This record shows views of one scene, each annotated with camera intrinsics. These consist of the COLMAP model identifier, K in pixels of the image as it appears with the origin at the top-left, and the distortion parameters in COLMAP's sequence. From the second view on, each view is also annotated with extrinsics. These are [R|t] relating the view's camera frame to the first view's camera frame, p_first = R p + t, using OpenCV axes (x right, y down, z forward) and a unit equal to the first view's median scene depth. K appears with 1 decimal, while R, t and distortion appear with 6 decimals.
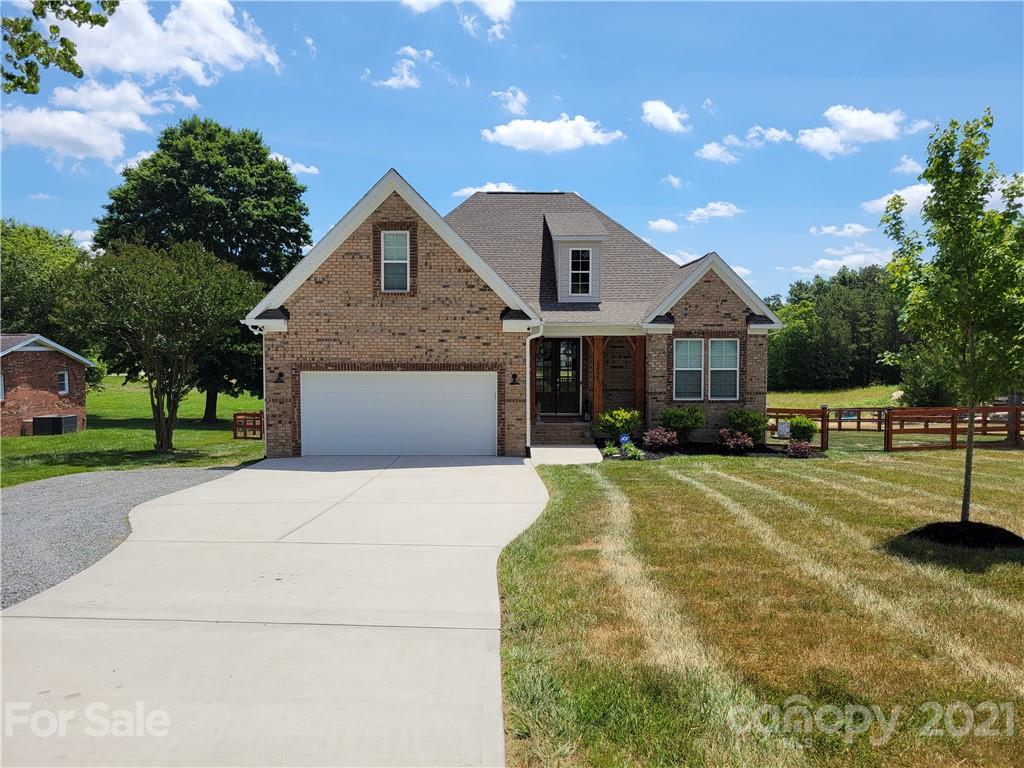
lens RADIAL K [[768.0, 0, 504.7], [0, 768.0, 380.9], [0, 0, 1]] dist [0.048679, -0.026657]
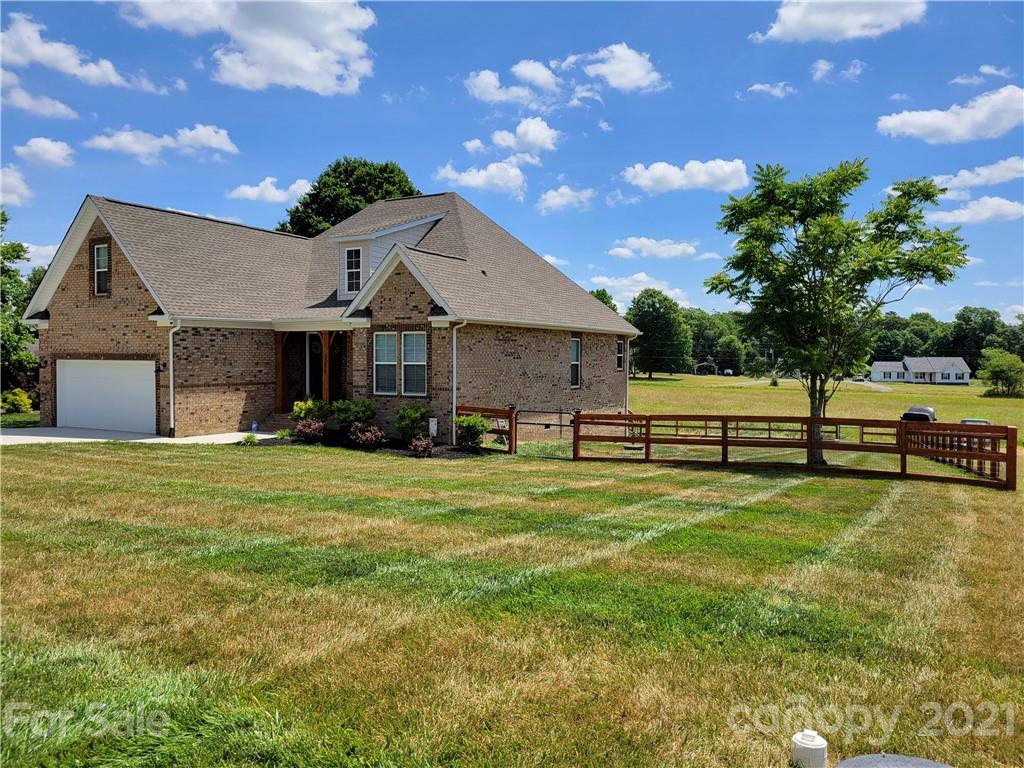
lens RADIAL K [[768.0, 0, 507.1], [0, 768.0, 373.8], [0, 0, 1]] dist [0.048679, -0.026657]
pose [[0.862738, 0.014404, -0.505445, 1.030564], [-0.025846, 0.999544, -0.015631, 0.011701], [0.504989, 0.026549, 0.862717, 0.267535]]
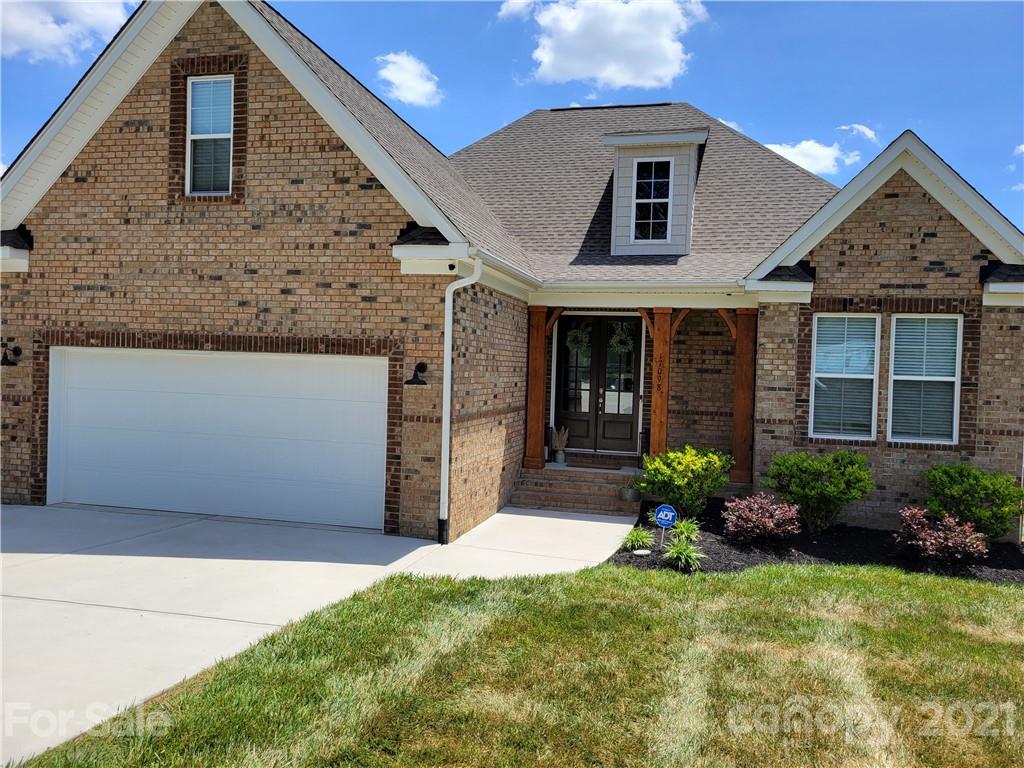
lens RADIAL K [[768.0, 0, 513.6], [0, 768.0, 387.6], [0, 0, 1]] dist [0.048679, -0.026657]
pose [[0.967480, 0.037118, -0.250210, 0.187247], [-0.043723, 0.998825, -0.020890, 0.013668], [0.249140, 0.031151, 0.967966, 0.555093]]
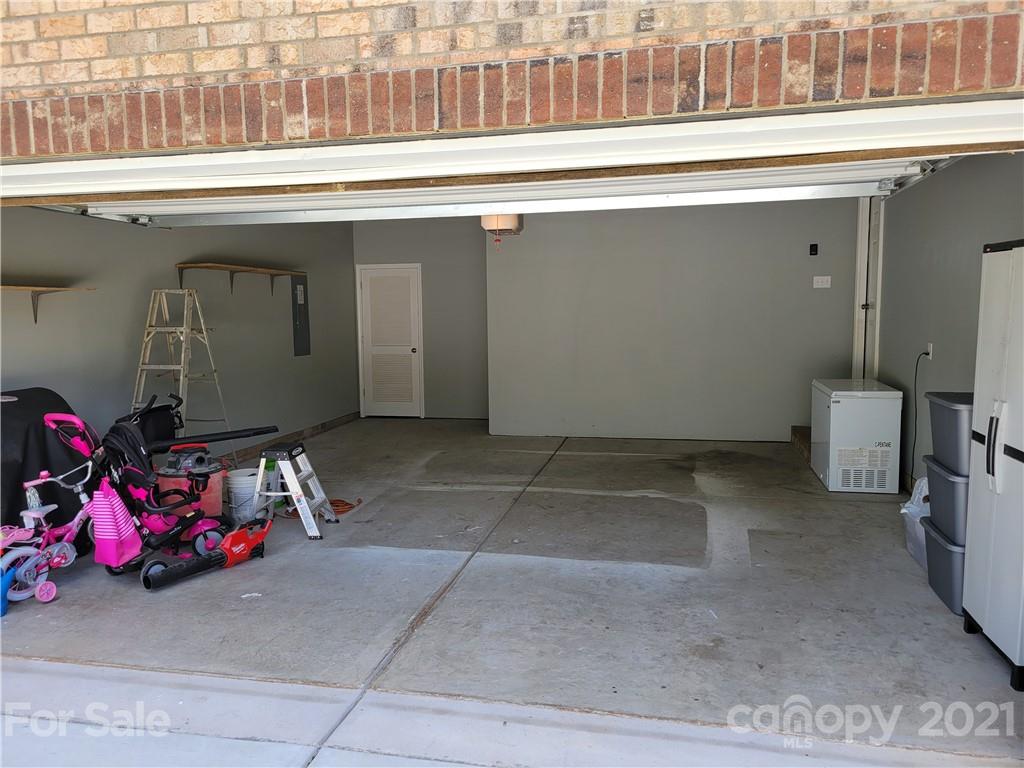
lens RADIAL K [[768.0, 0, 512.7], [0, 768.0, 388.6], [0, 0, 1]] dist [0.048679, -0.026657]
pose [[0.971469, 0.008703, -0.237007, -0.069075], [0.005025, 0.998347, 0.057258, 0.022735], [0.237113, -0.056815, 0.969819, 0.874852]]
